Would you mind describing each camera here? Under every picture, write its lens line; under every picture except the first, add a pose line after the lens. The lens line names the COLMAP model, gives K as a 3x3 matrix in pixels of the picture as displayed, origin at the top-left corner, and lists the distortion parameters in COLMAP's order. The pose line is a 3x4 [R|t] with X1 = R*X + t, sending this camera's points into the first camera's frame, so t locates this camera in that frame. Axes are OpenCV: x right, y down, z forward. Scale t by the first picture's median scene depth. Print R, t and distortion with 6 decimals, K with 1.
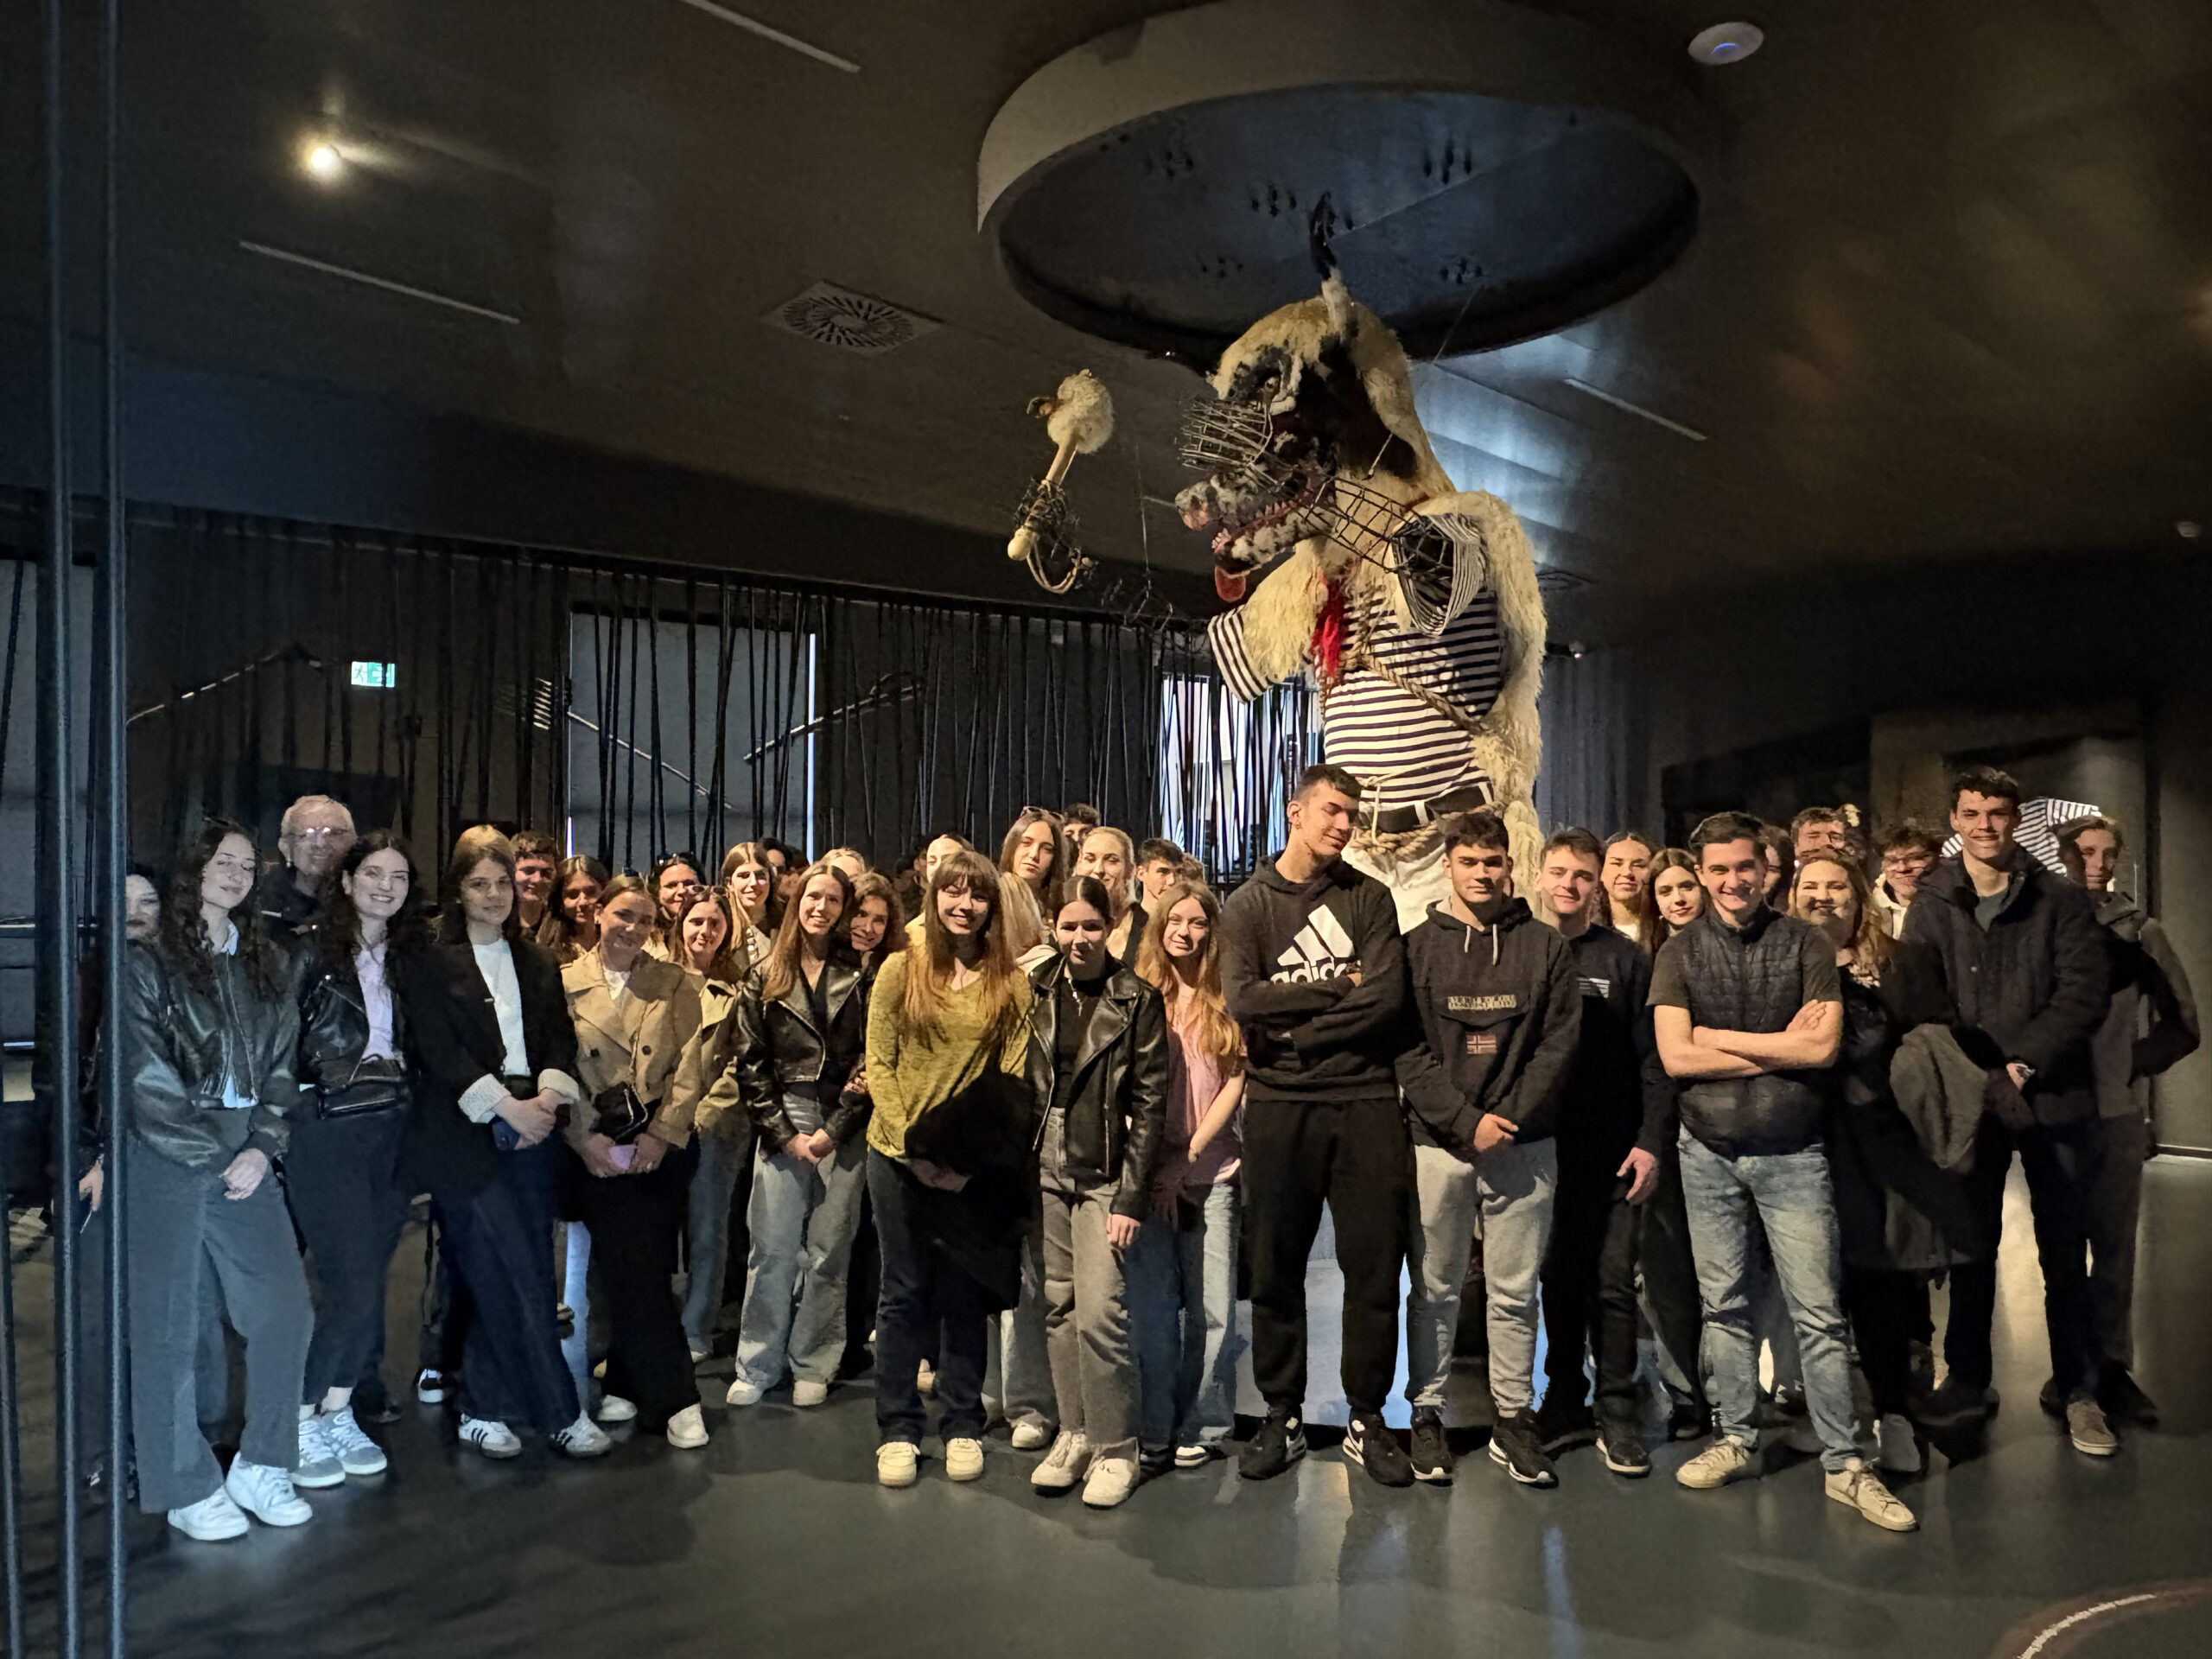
lens RADIAL K [[1601.8, 0, 1103.6], [0, 1601.8, 849.8], [0, 0, 1]] dist [-0.037229, -0.003651]
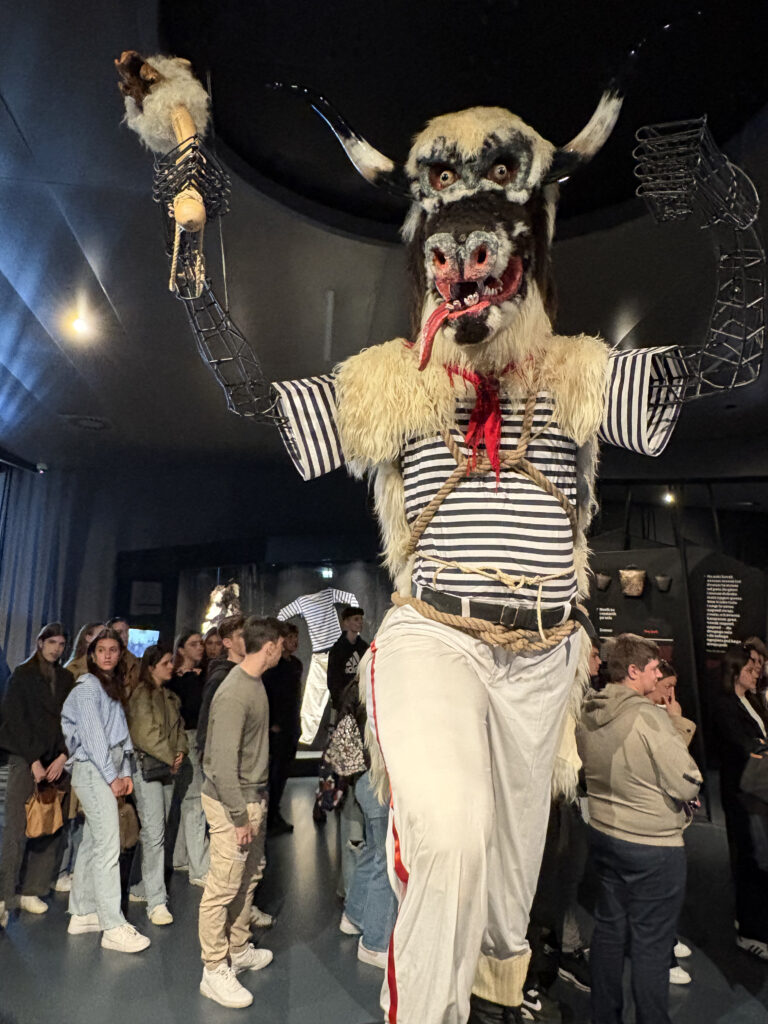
lens RADIAL K [[741.5, 0, 385.1], [0, 741.5, 511.5], [0, 0, 1]] dist [-0.037229, -0.003651]
pose [[0.512570, 0.133799, 0.848157, -0.290624], [-0.047079, 0.990678, -0.127831, -0.021318], [-0.857354, 0.025592, 0.514091, 0.836983]]
